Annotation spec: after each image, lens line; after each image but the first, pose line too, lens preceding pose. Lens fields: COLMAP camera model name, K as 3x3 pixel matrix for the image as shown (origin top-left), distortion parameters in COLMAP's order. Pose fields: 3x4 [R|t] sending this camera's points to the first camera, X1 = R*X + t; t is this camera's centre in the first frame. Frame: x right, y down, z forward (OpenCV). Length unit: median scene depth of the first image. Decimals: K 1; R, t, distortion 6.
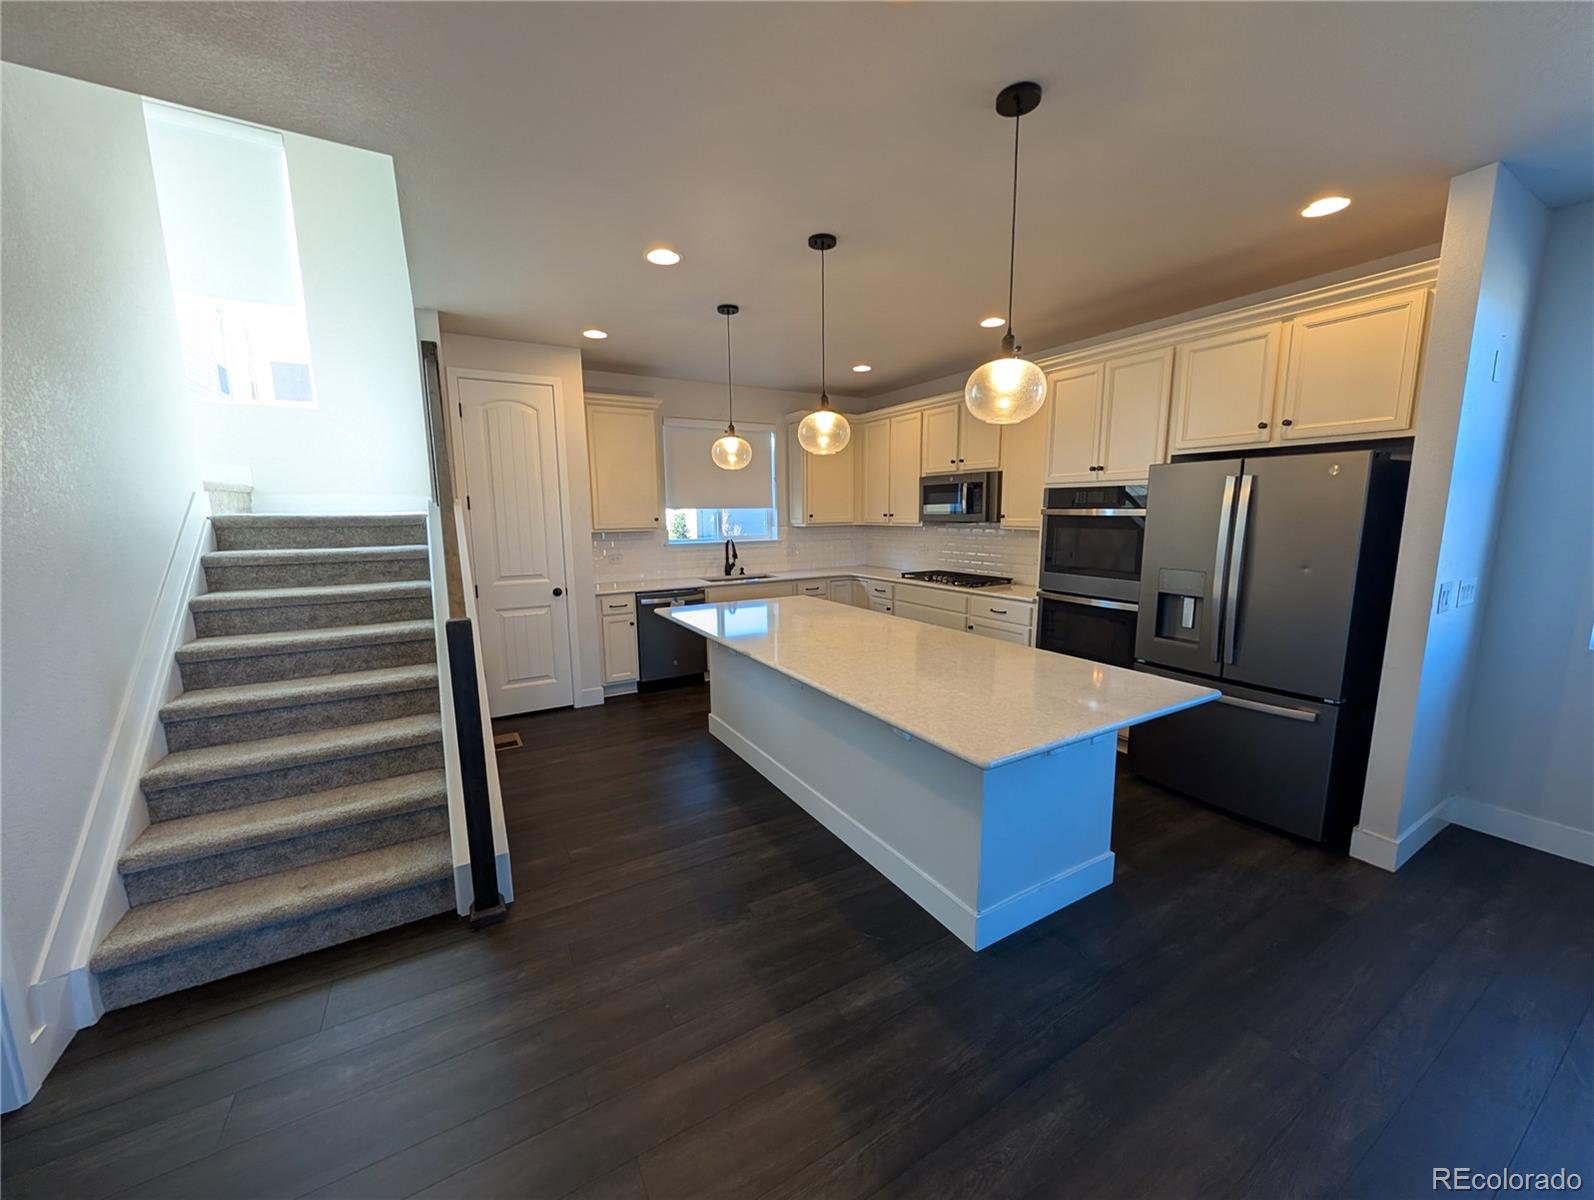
lens RADIAL K [[596.6, 0, 797.0], [0, 596.6, 600.0], [0, 0, 1]] dist [-0.001107, -0.000086]
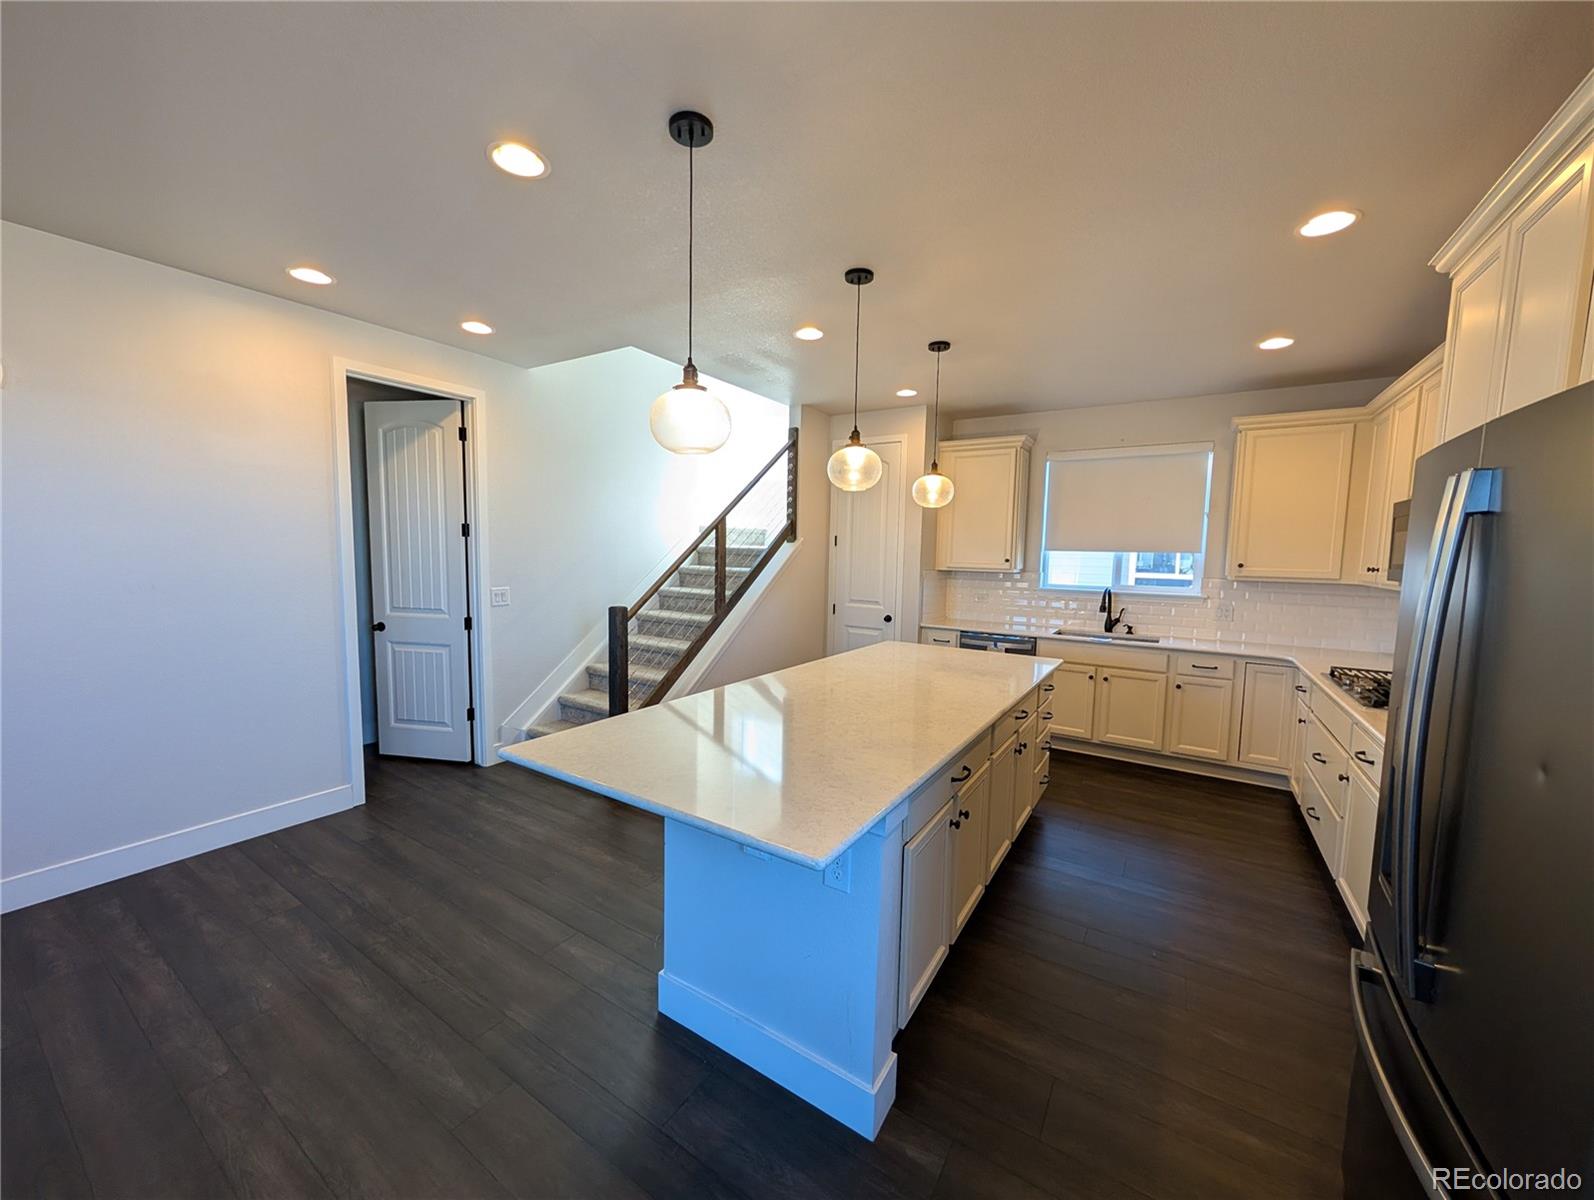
lens RADIAL K [[596.6, 0, 797.0], [0, 596.6, 600.0], [0, 0, 1]] dist [-0.001107, -0.000086]
pose [[0.455666, 0.093803, -0.885195, 0.601312], [-0.156855, 0.987333, 0.023884, -0.054526], [0.876222, 0.127964, 0.464607, 0.343500]]
